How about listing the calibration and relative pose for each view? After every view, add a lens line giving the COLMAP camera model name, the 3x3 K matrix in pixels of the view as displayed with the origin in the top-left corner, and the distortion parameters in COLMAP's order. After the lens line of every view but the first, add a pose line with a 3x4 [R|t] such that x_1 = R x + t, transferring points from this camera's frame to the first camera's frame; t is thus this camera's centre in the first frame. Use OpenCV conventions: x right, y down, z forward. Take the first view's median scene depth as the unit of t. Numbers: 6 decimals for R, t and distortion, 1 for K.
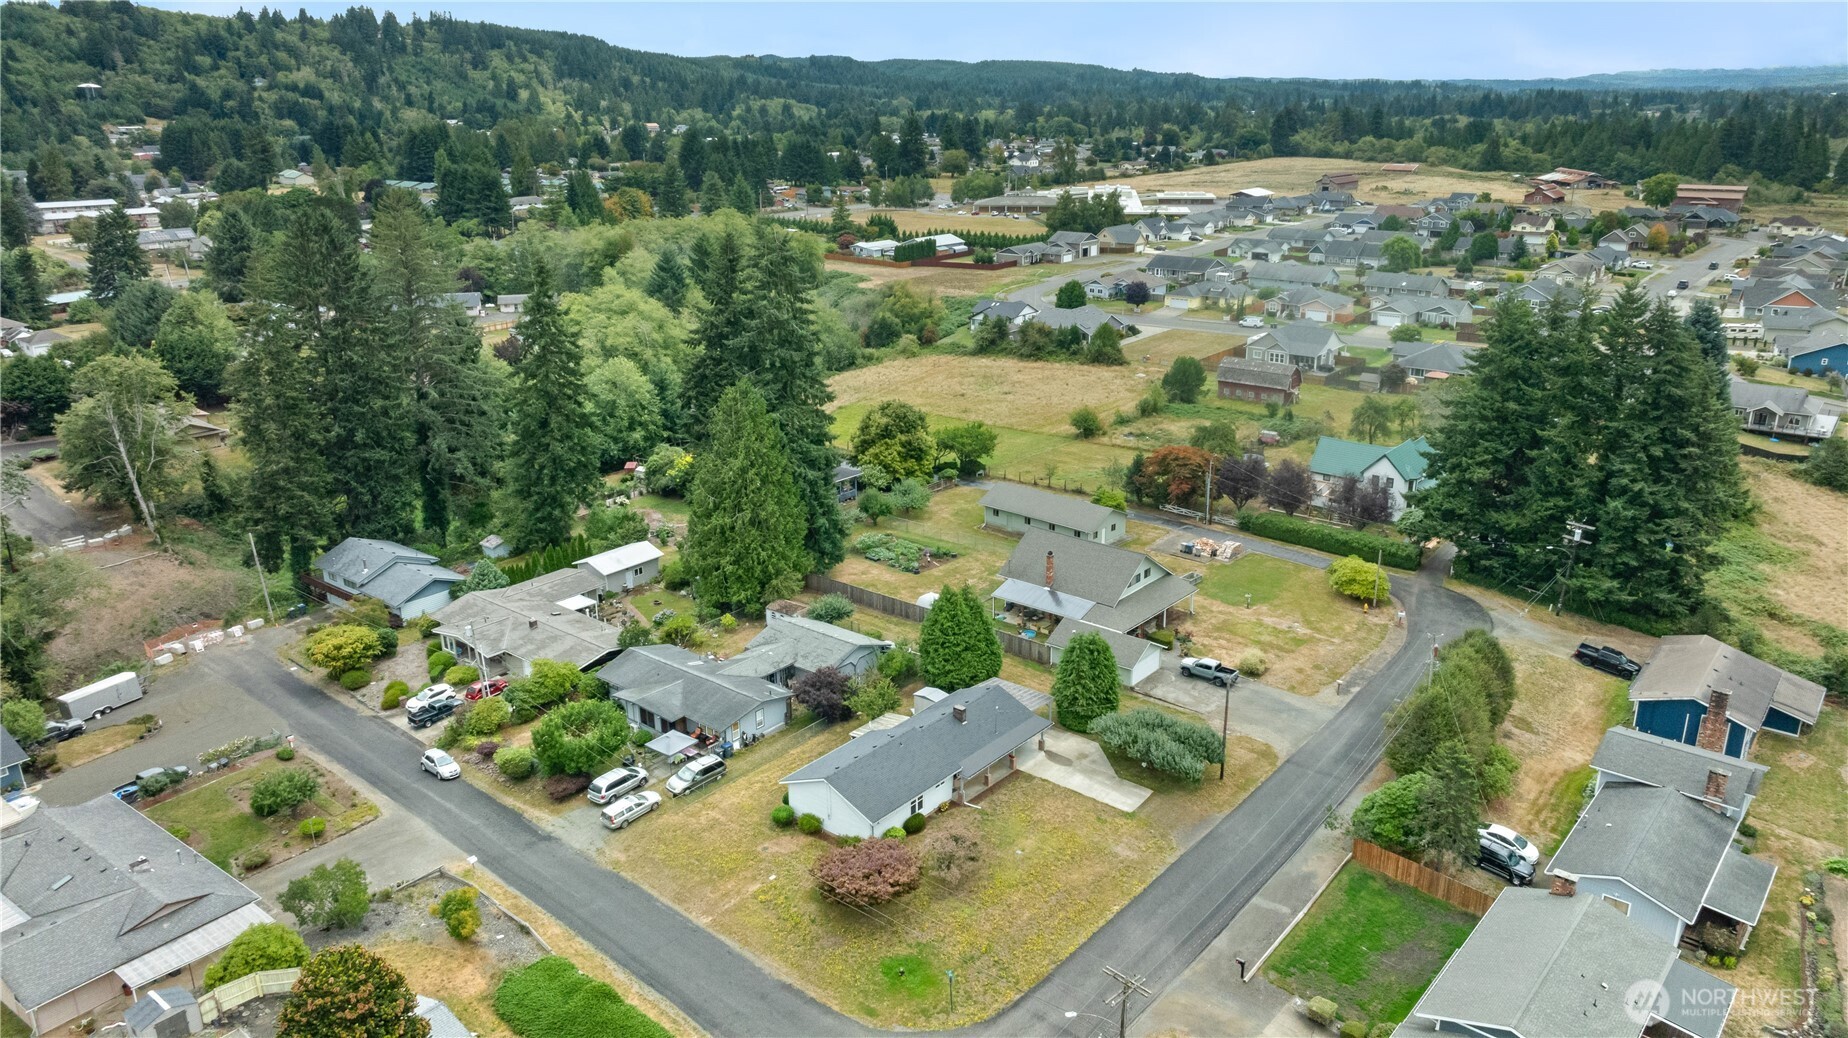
lens RADIAL K [[1290.3, 0, 928.1], [0, 1290.3, 523.4], [0, 0, 1]] dist [-0.037667, 0.038298]
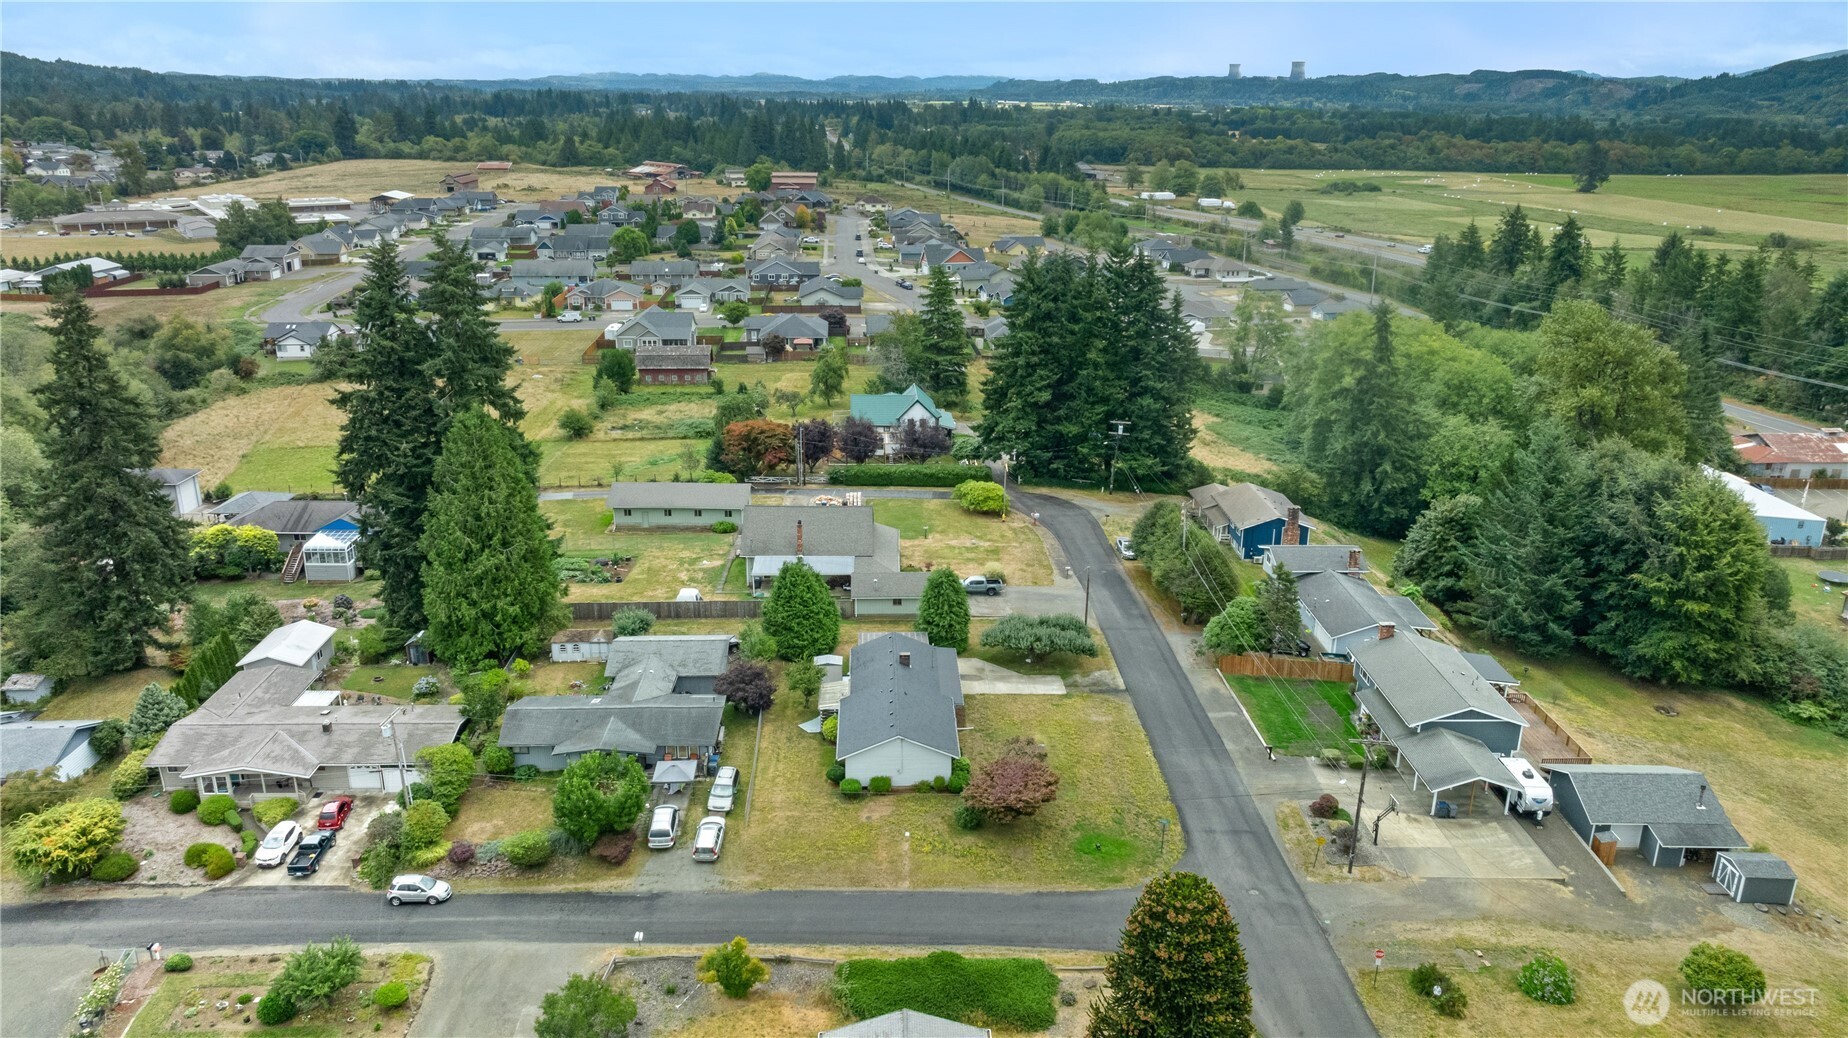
lens RADIAL K [[1290.3, 0, 928.1], [0, 1290.3, 523.4], [0, 0, 1]] dist [-0.037667, 0.038298]
pose [[0.747382, -0.198155, 0.634157, -0.406228], [0.198143, 0.977530, 0.071929, -0.025582], [-0.634160, 0.071896, 0.769852, 0.089619]]
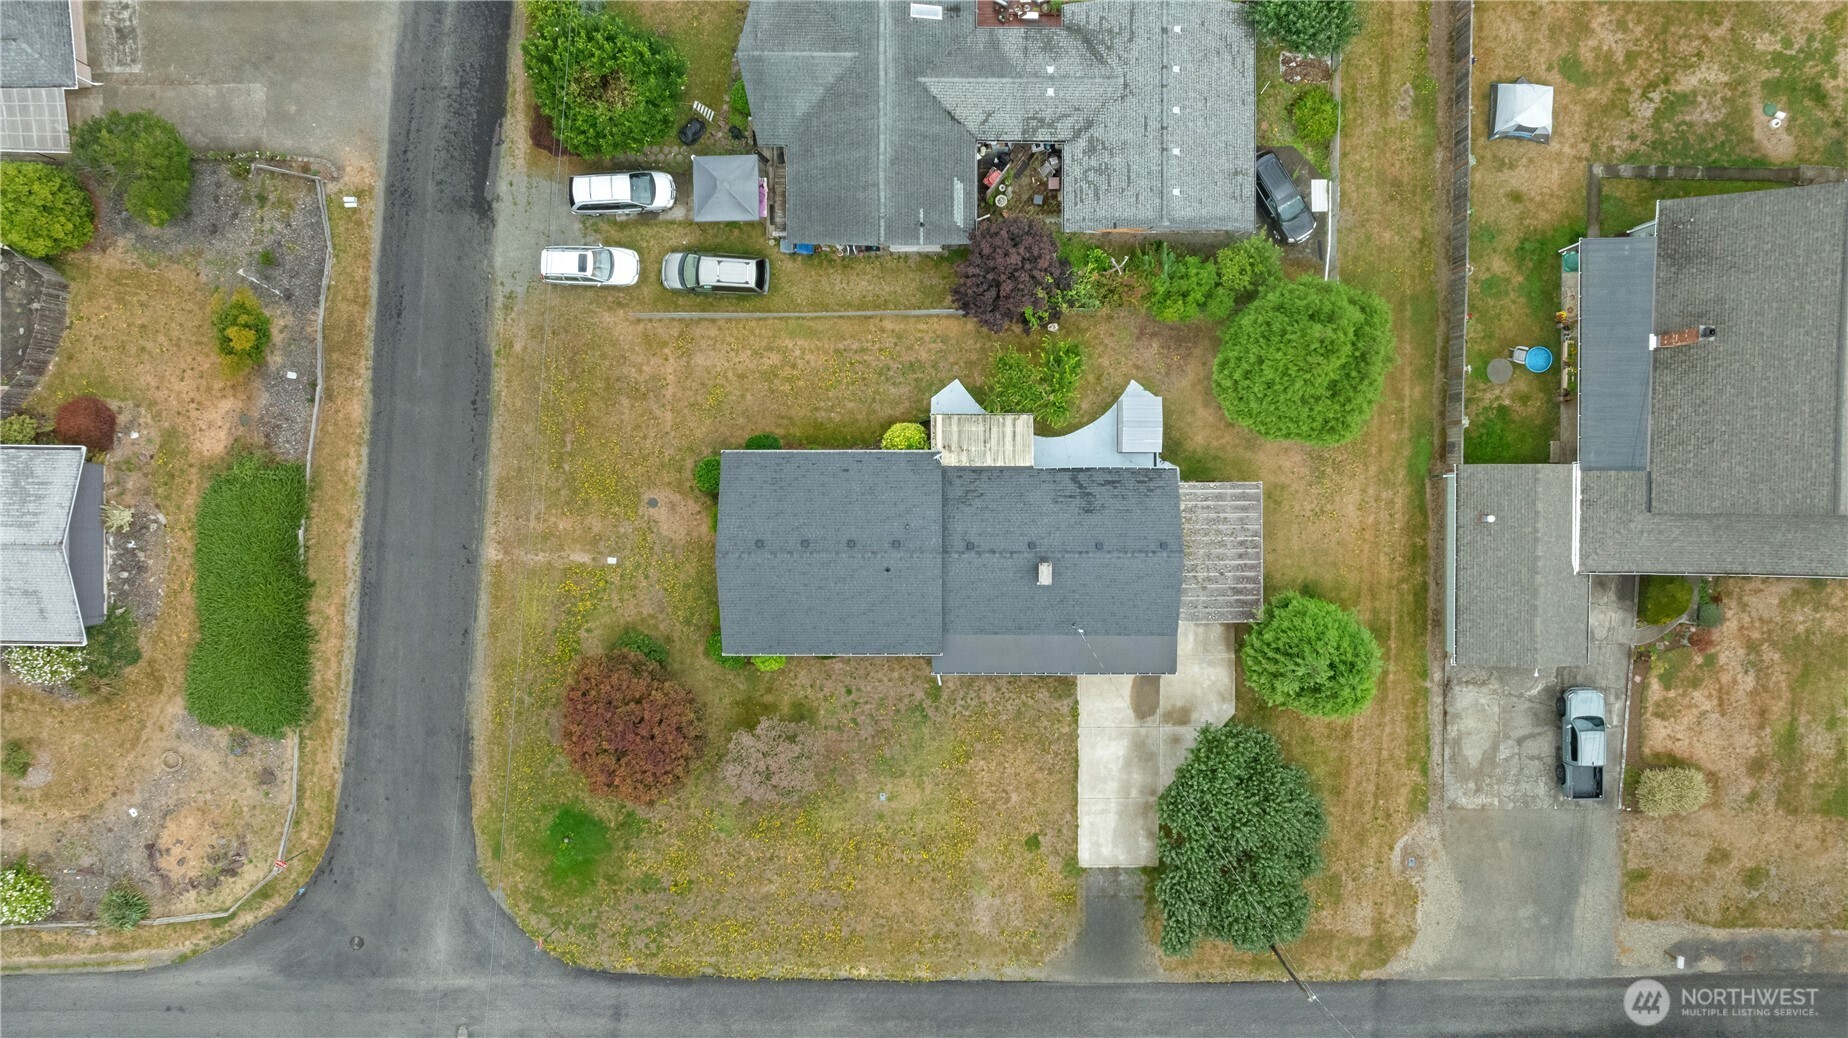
lens RADIAL K [[1303.6, 0, 924.0], [0, 1303.6, 519.0], [0, 0, 1]] dist [-0.015918, -0.003804]
pose [[0.633263, 0.773693, 0.019406, -0.024885], [-0.246360, 0.177747, 0.952740, -0.250938], [0.733679, -0.608115, 0.303168, 0.516514]]
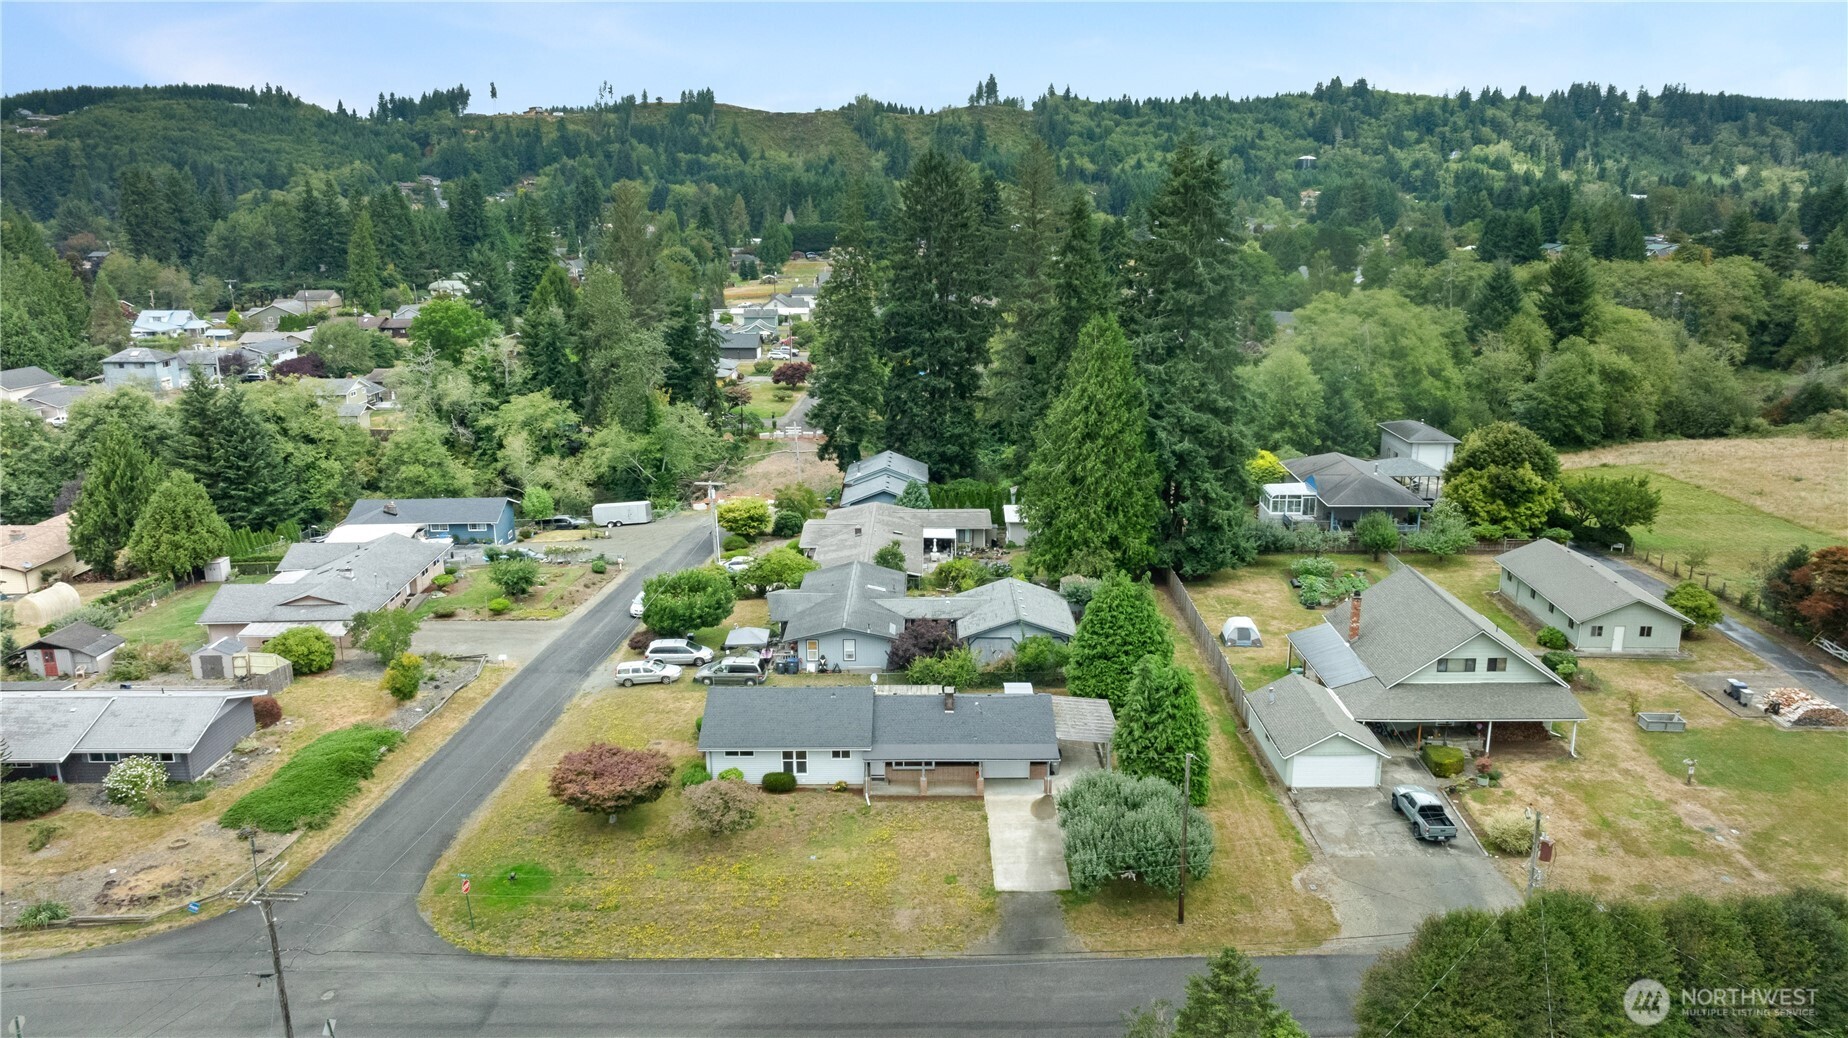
lens RADIAL K [[1290.3, 0, 928.1], [0, 1290.3, 523.4], [0, 0, 1]] dist [-0.037667, 0.038298]
pose [[0.635891, 0.201214, -0.745088, 0.364536], [-0.248178, 0.967451, 0.049458, 0.007921], [0.730788, 0.153464, 0.665130, 0.300078]]
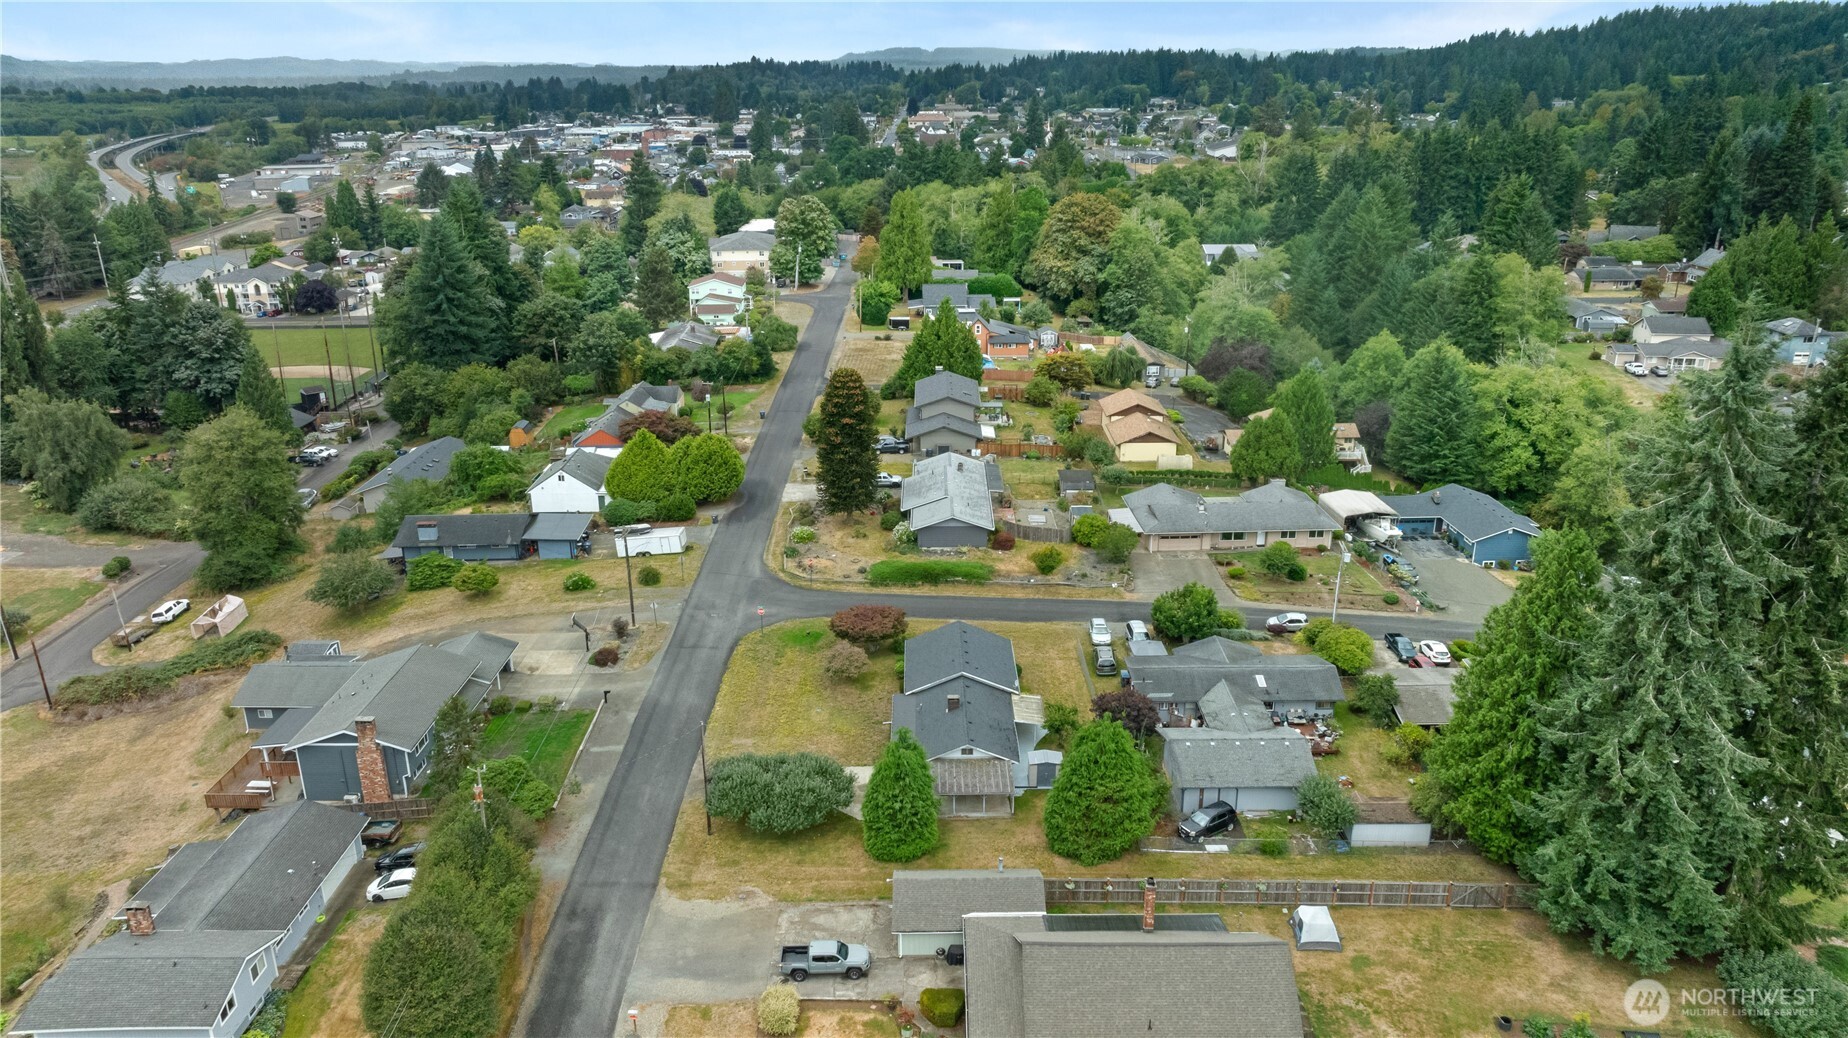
lens RADIAL K [[1290.3, 0, 928.1], [0, 1290.3, 523.4], [0, 0, 1]] dist [-0.037667, 0.038298]
pose [[-0.769312, 0.217150, -0.600837, 0.390930], [-0.211319, 0.801036, 0.560077, -0.338790], [0.602913, 0.557842, -0.570358, 0.953512]]
